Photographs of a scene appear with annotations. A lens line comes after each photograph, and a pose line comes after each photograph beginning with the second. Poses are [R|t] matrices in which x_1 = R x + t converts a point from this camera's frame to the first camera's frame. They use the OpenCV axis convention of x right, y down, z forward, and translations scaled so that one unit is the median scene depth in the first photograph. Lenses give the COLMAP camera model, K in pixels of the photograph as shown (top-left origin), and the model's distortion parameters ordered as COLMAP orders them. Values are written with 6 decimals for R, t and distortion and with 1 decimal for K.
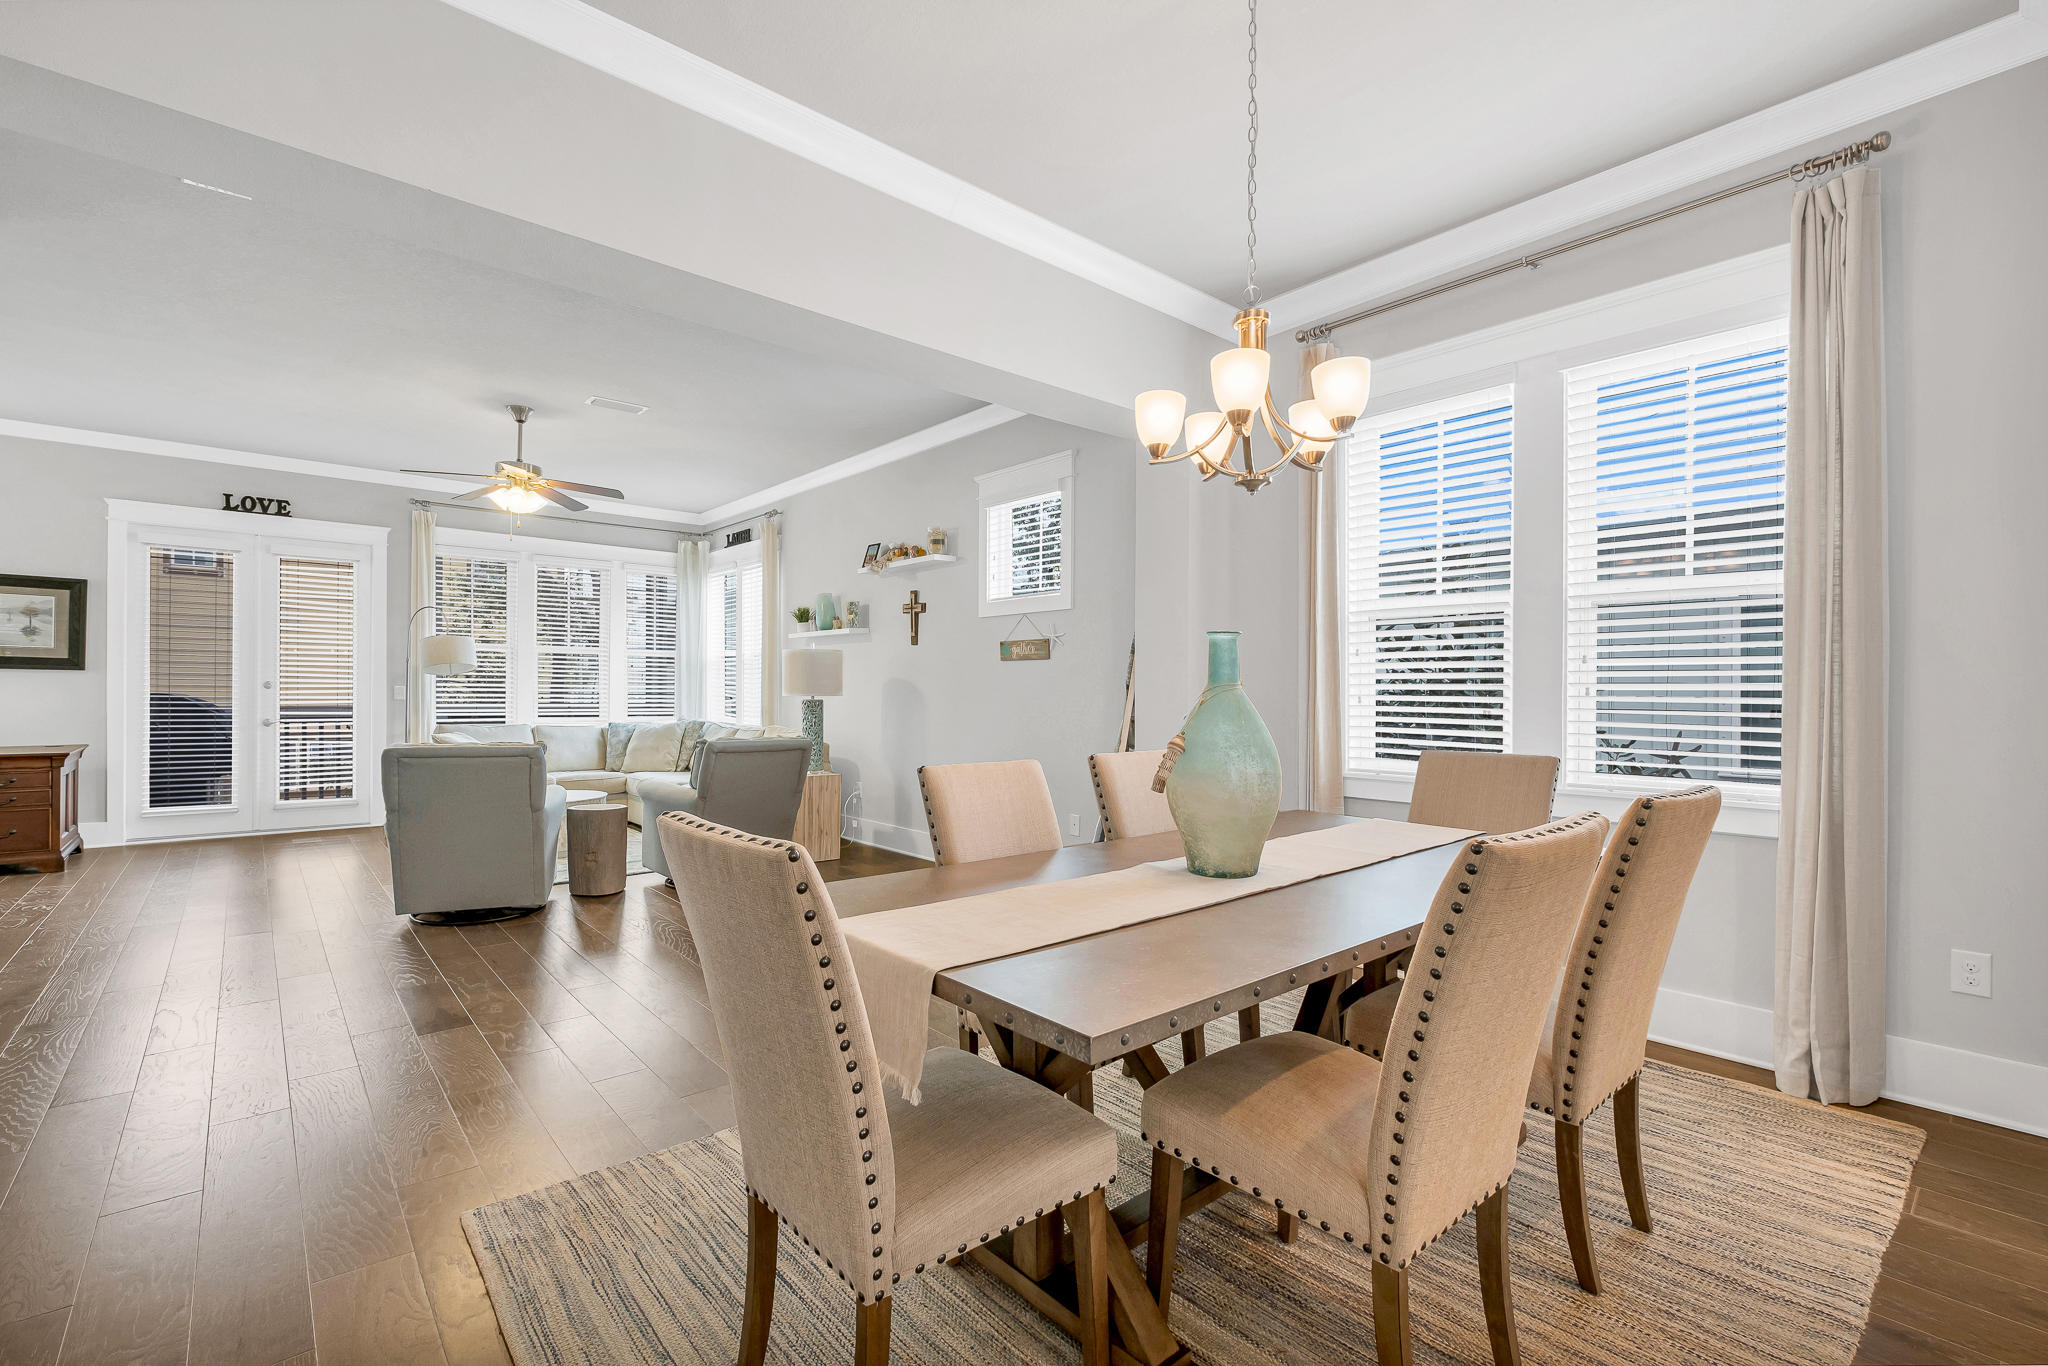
lens RADIAL K [[888.1, 0, 1025.2], [0, 888.1, 696.5], [0, 0, 1]] dist [-0.009923, 0.001941]
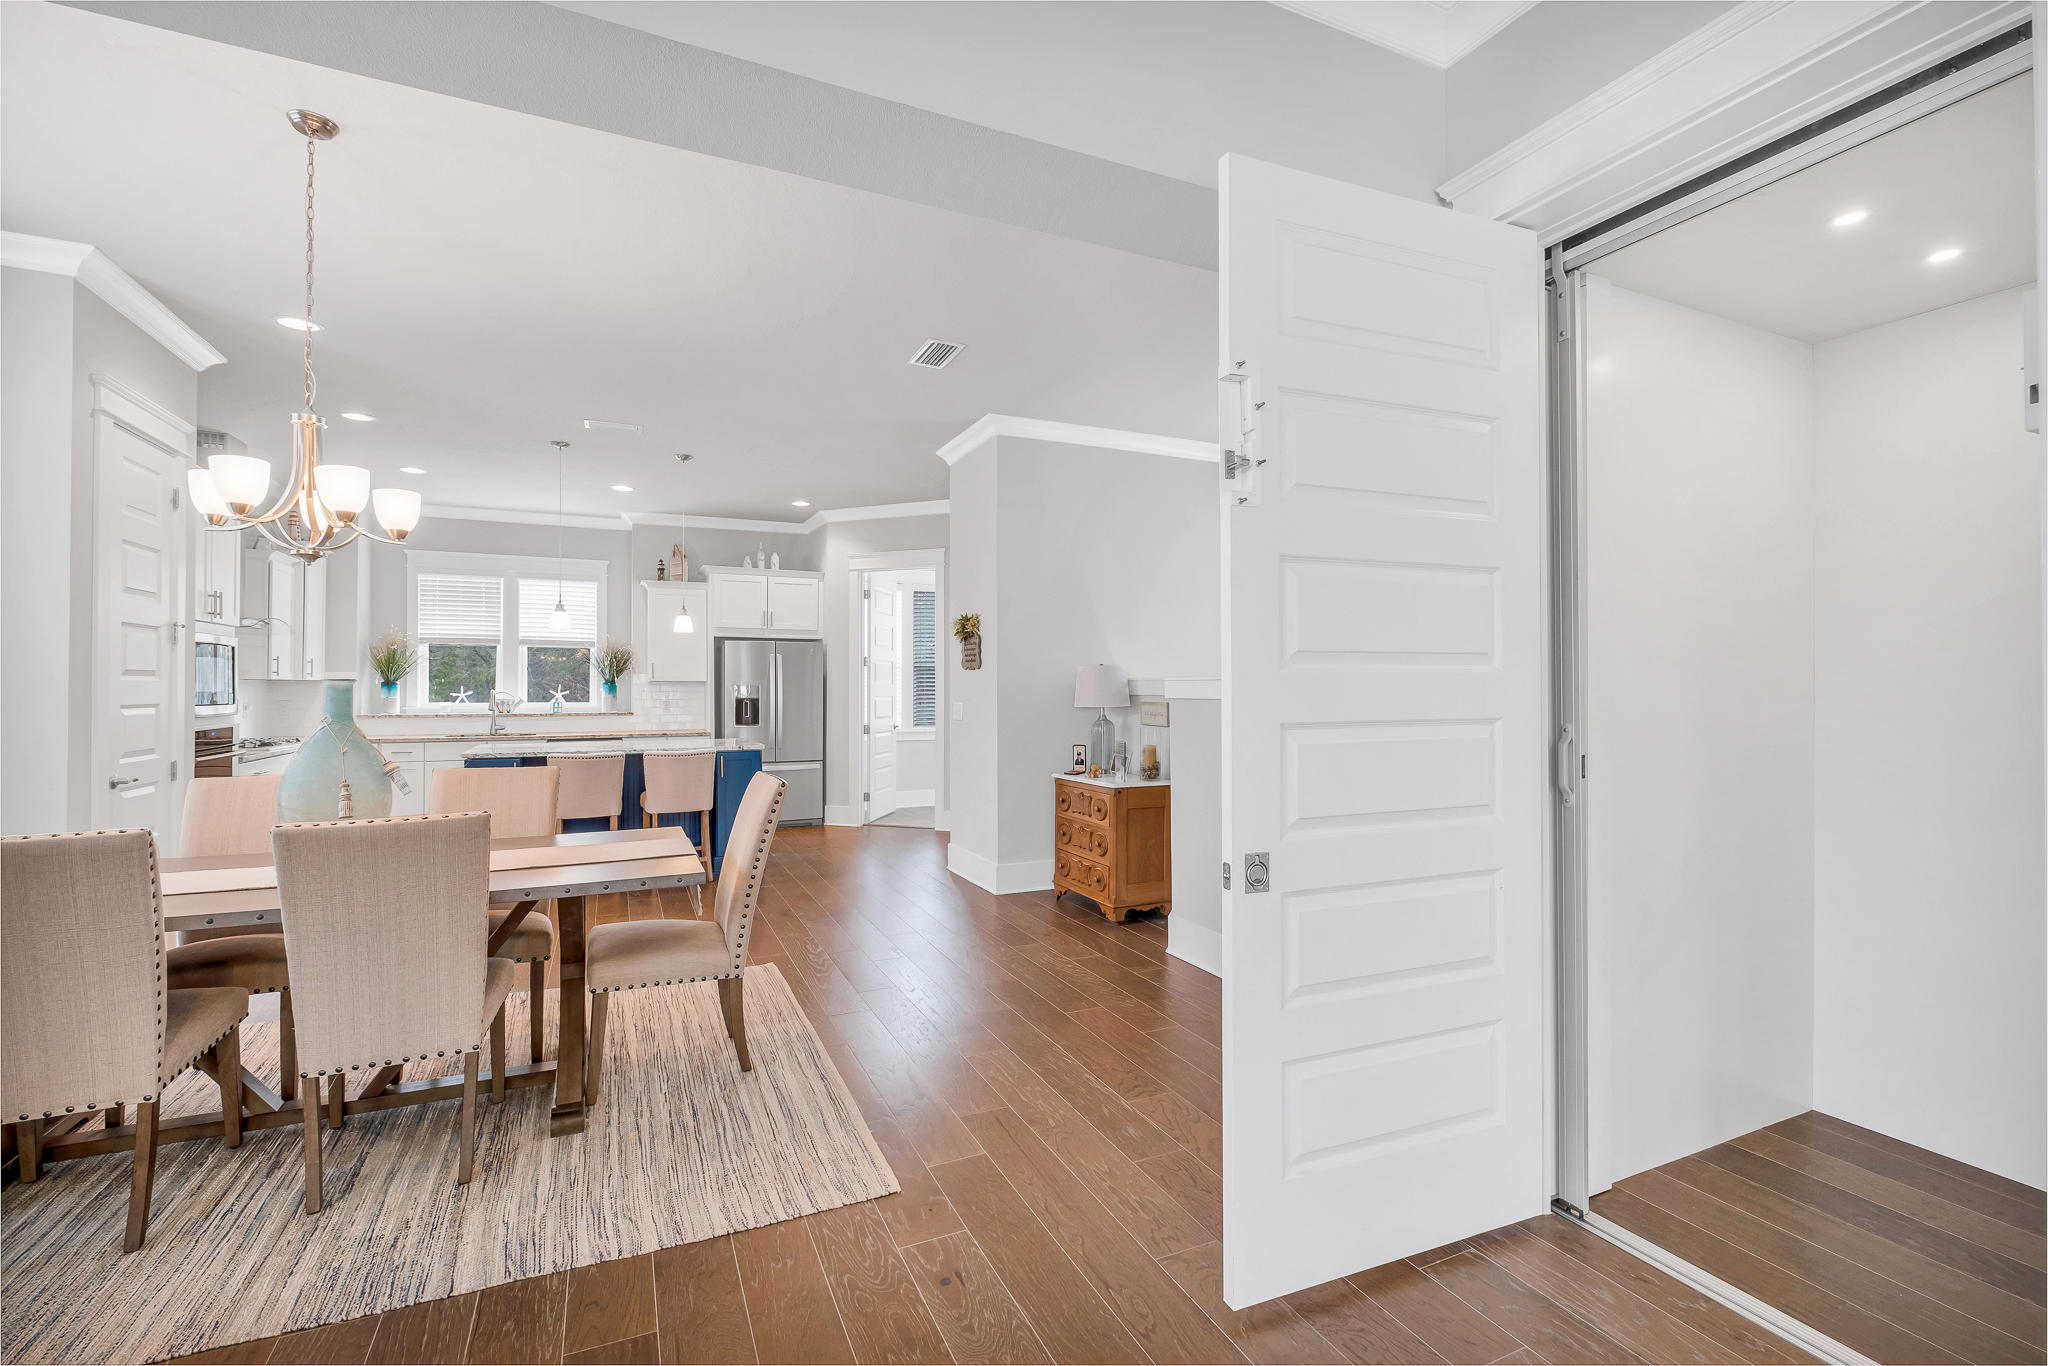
lens RADIAL K [[888.1, 0, 1012.7], [0, 888.1, 682.0], [0, 0, 1]] dist [-0.009923, 0.001941]
pose [[-0.955038, 0.001204, 0.296480, -0.352176], [0.001226, 0.999999, -0.000111, -0.021546], [-0.296480, 0.000258, -0.955039, 0.646059]]
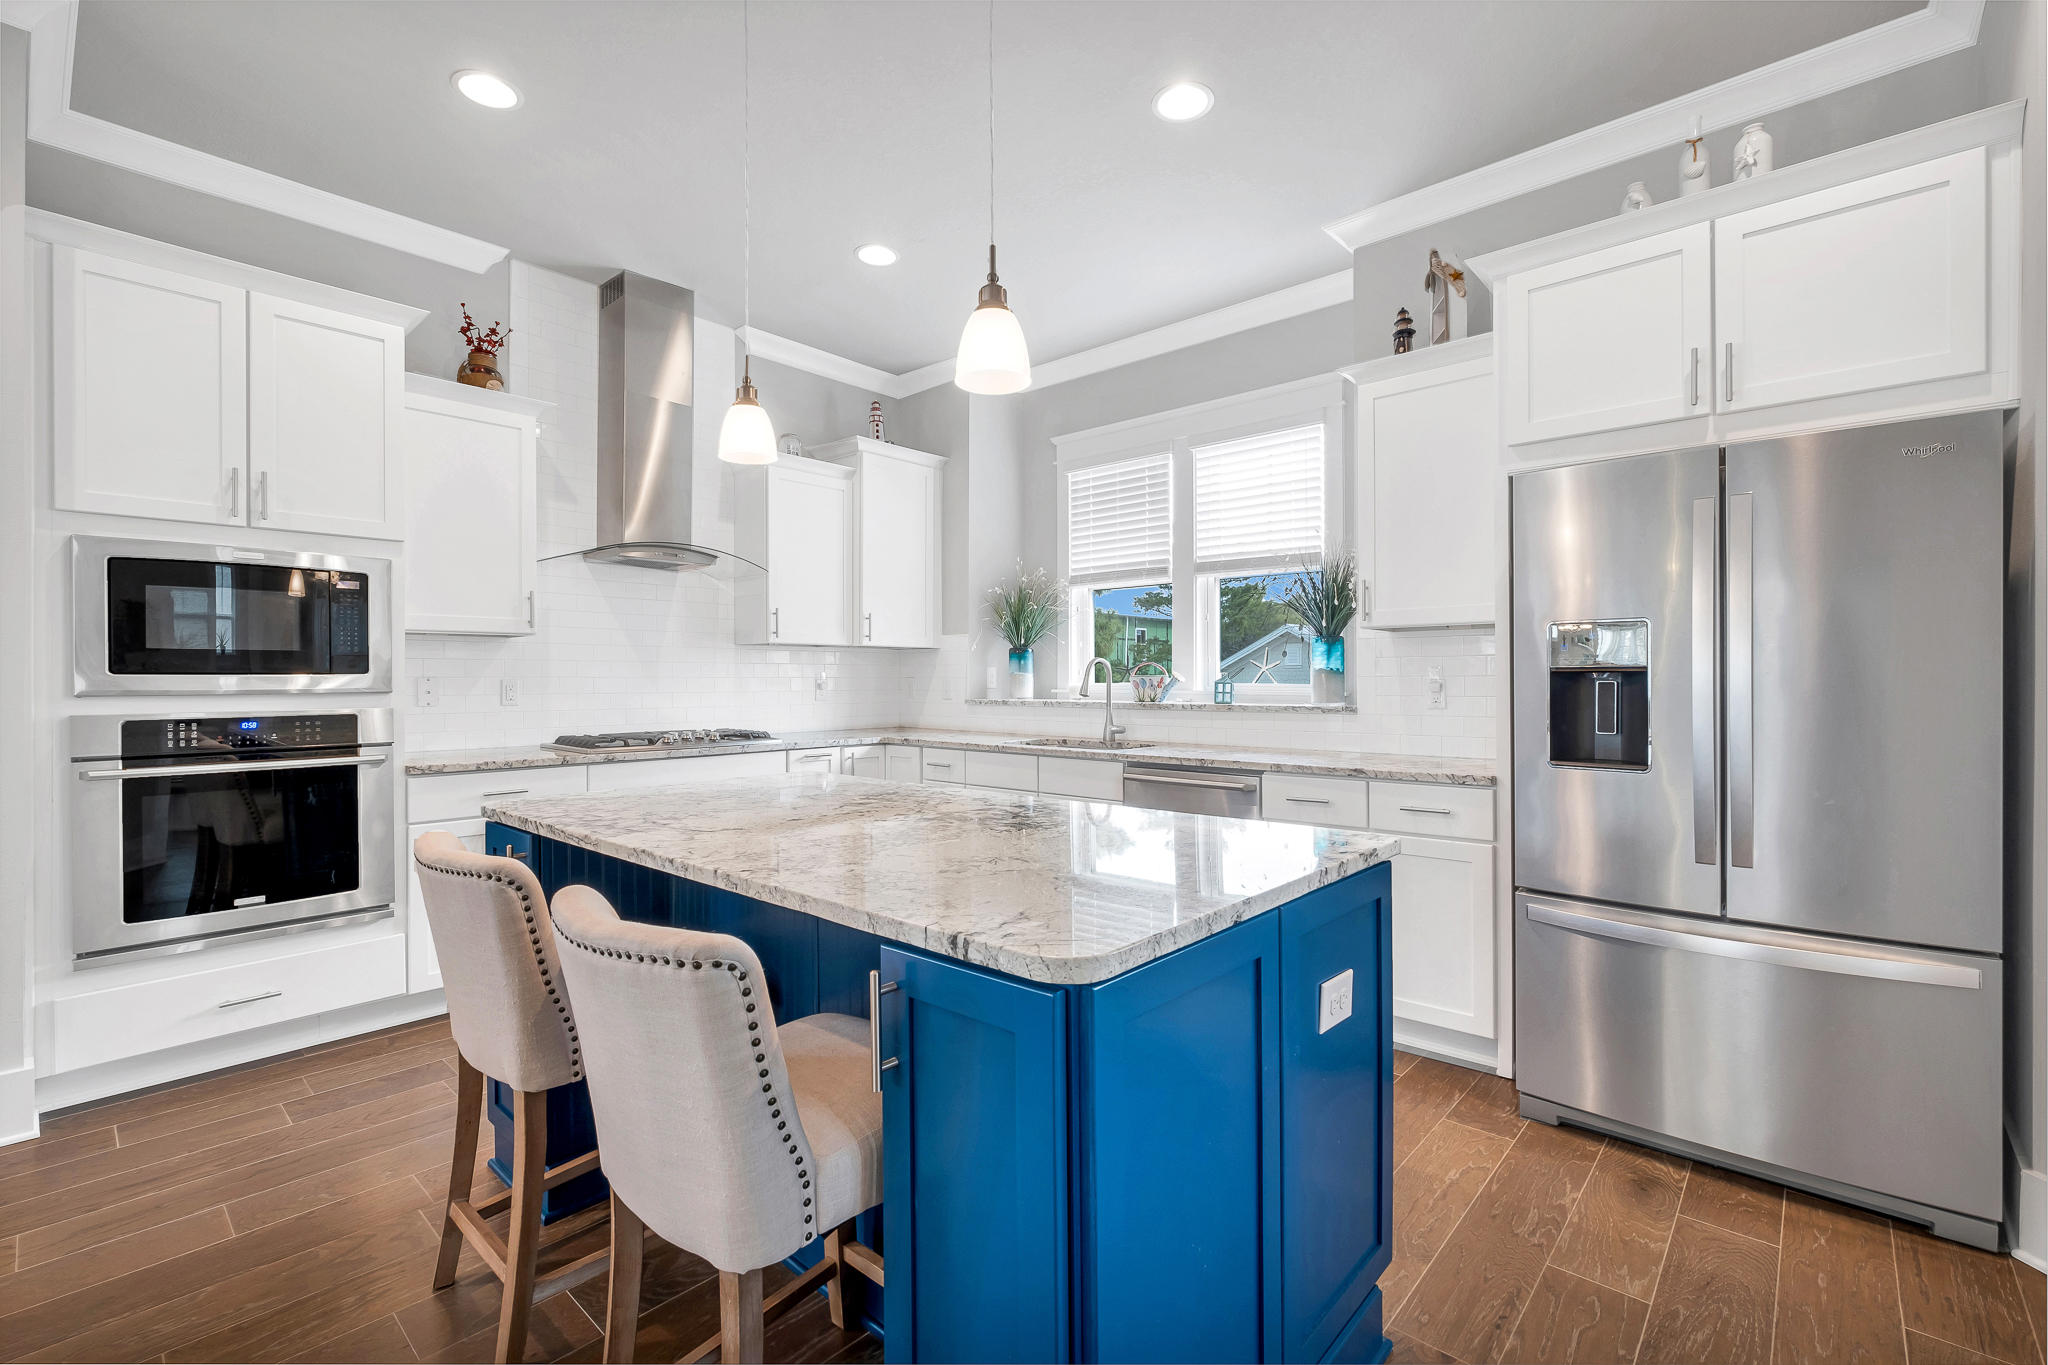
lens RADIAL K [[888.1, 0, 1006.9], [0, 888.1, 681.9], [0, 0, 1]] dist [-0.009923, 0.001941]
pose [[-0.101130, -0.004853, 0.994861, 0.069899], [0.010364, 0.999929, 0.005931, 0.002654], [-0.994819, 0.010911, -0.101072, -0.201914]]
